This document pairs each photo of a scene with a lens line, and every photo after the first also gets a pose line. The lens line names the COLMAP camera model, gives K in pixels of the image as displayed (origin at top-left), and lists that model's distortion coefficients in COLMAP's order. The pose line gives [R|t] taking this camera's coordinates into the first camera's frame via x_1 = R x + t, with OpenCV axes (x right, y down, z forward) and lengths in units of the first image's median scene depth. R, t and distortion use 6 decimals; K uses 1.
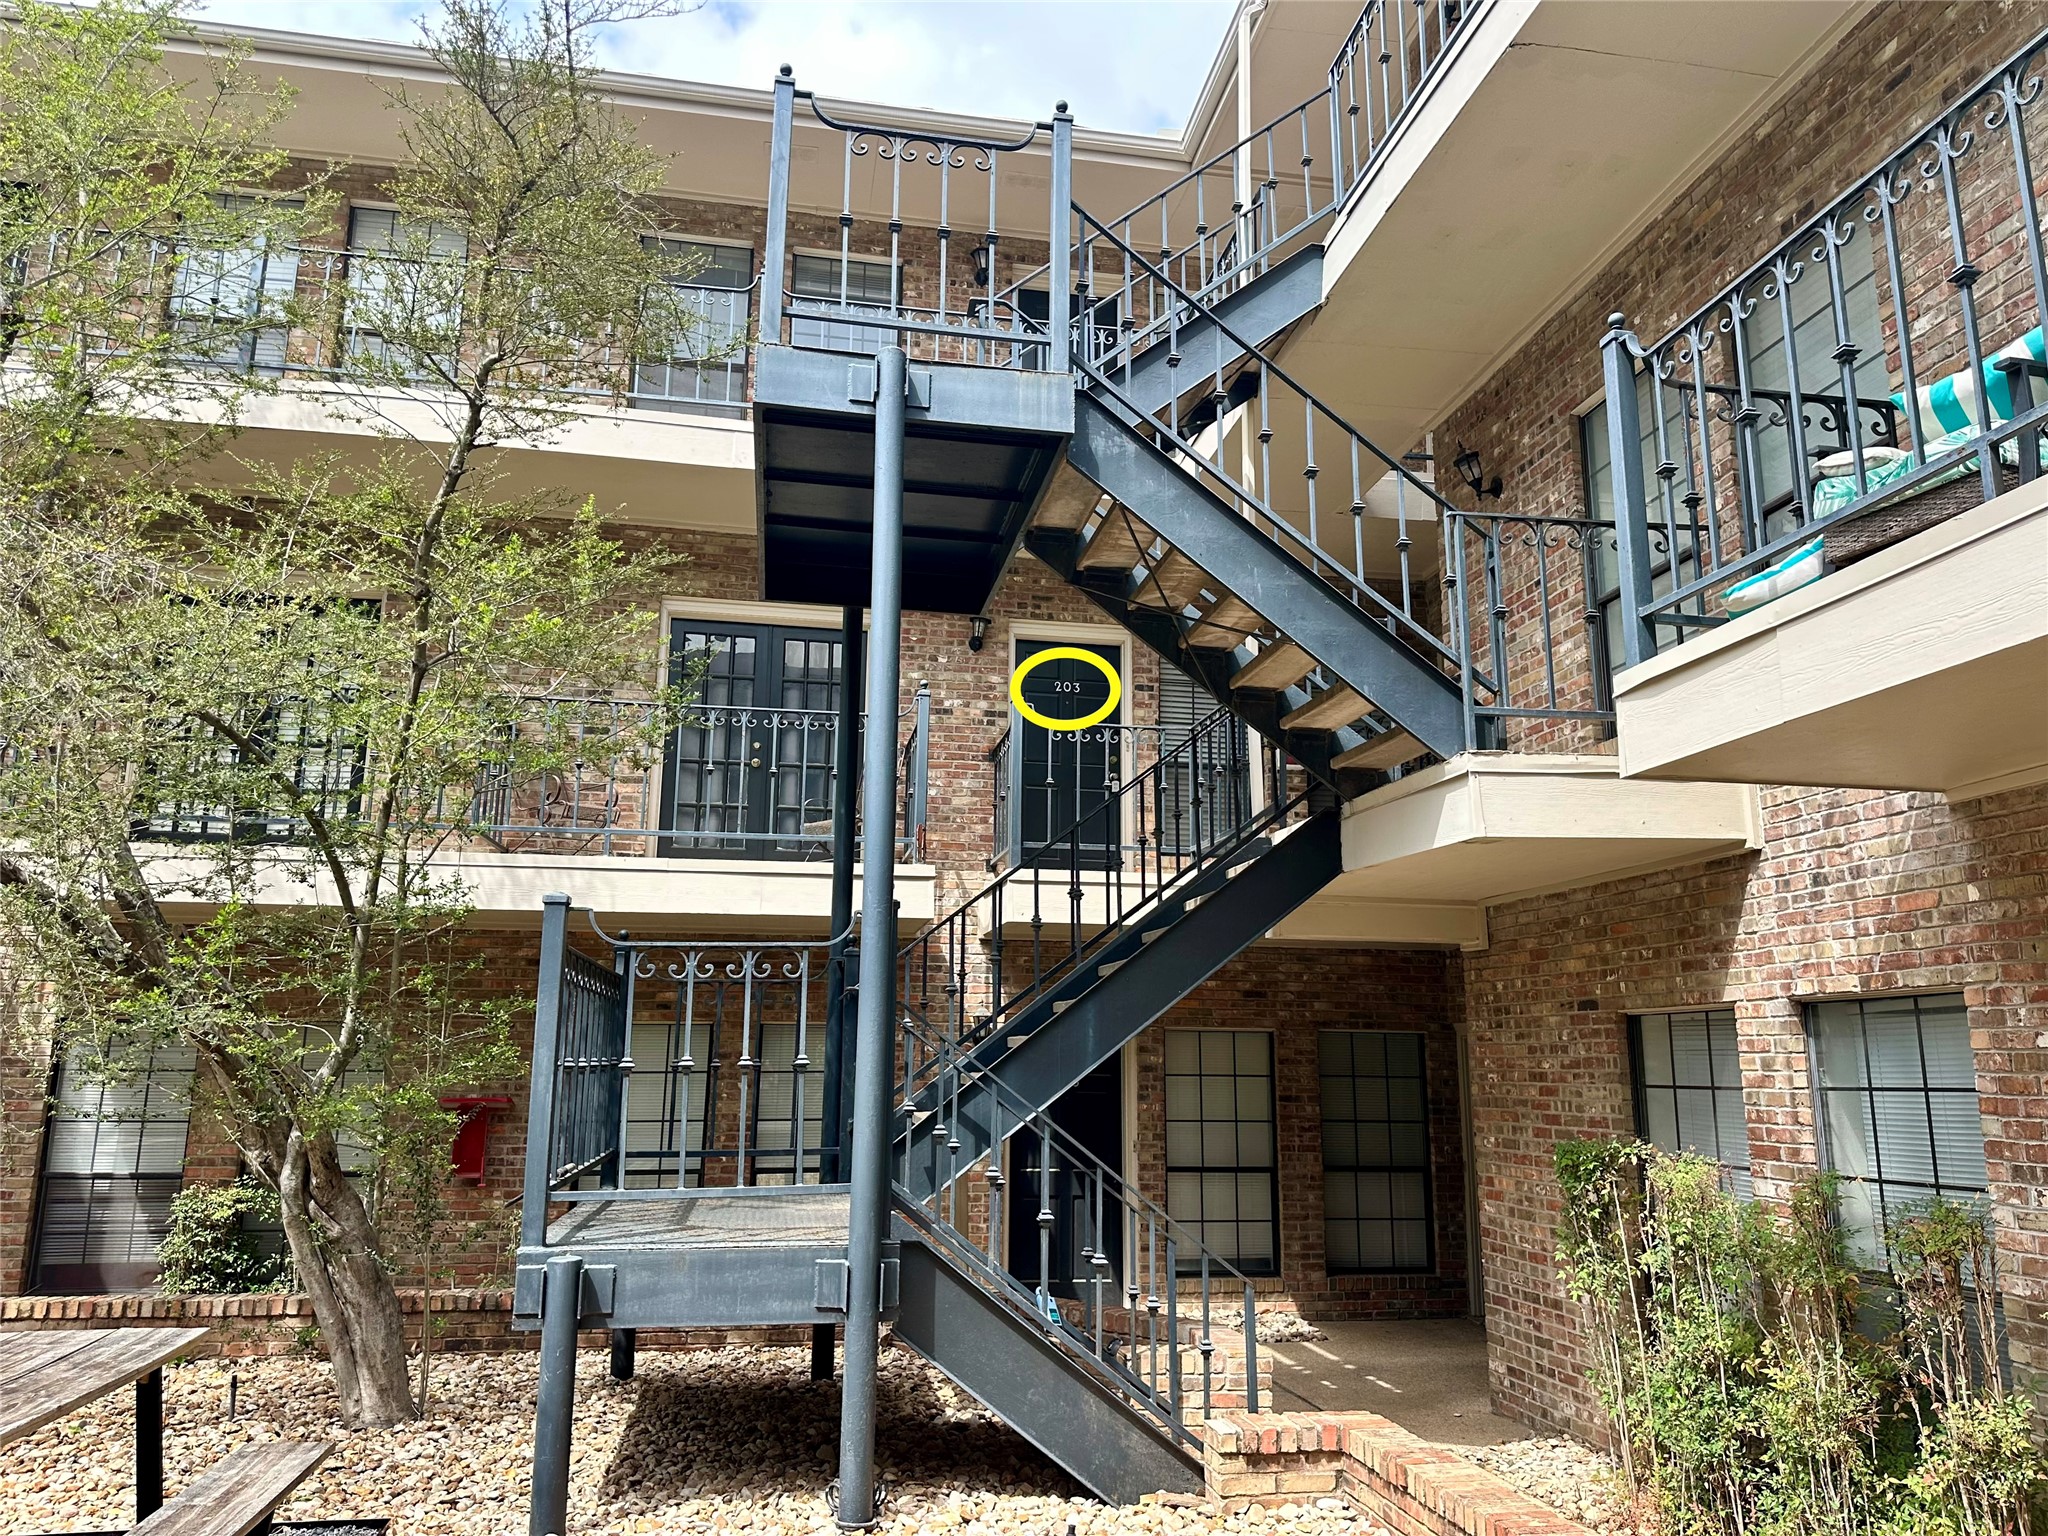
lens RADIAL K [[1450.1, 0, 1031.7], [0, 1450.1, 767.6], [0, 0, 1]] dist [0.052809, -0.056671]
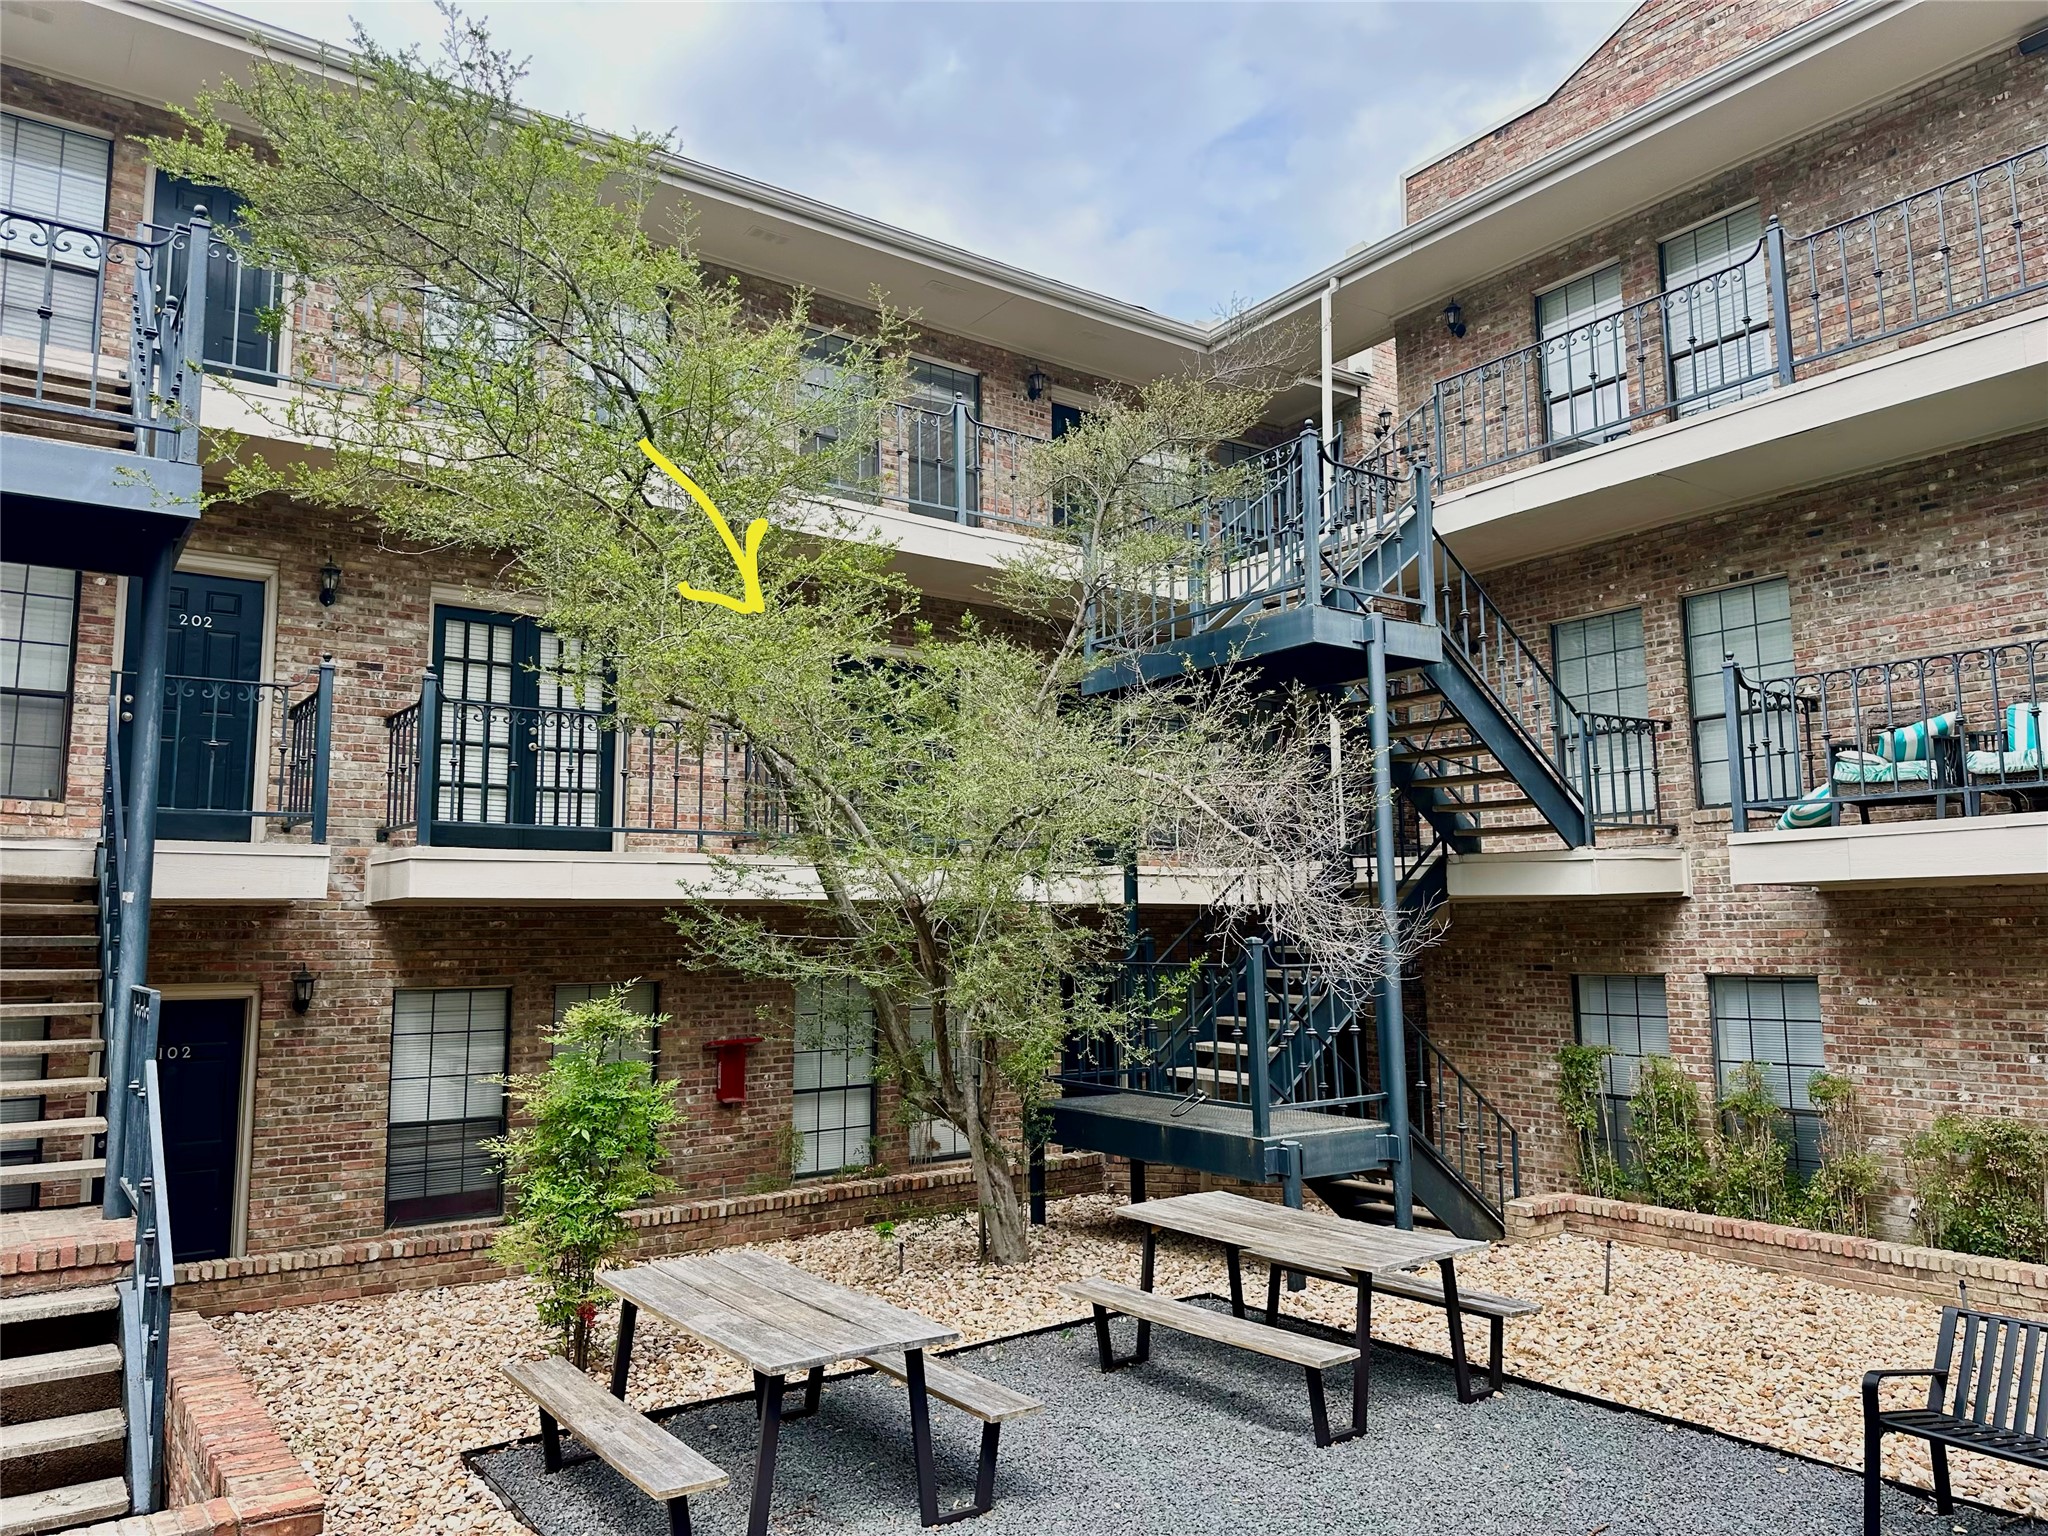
lens RADIAL K [[1450.1, 0, 1028.2], [0, 1450.1, 771.7], [0, 0, 1]] dist [0.052809, -0.056671]
pose [[0.899787, 0.033710, 0.435025, -1.187170], [-0.072033, 0.994807, 0.071904, -0.192930], [-0.430343, -0.096034, 0.897543, -0.365877]]
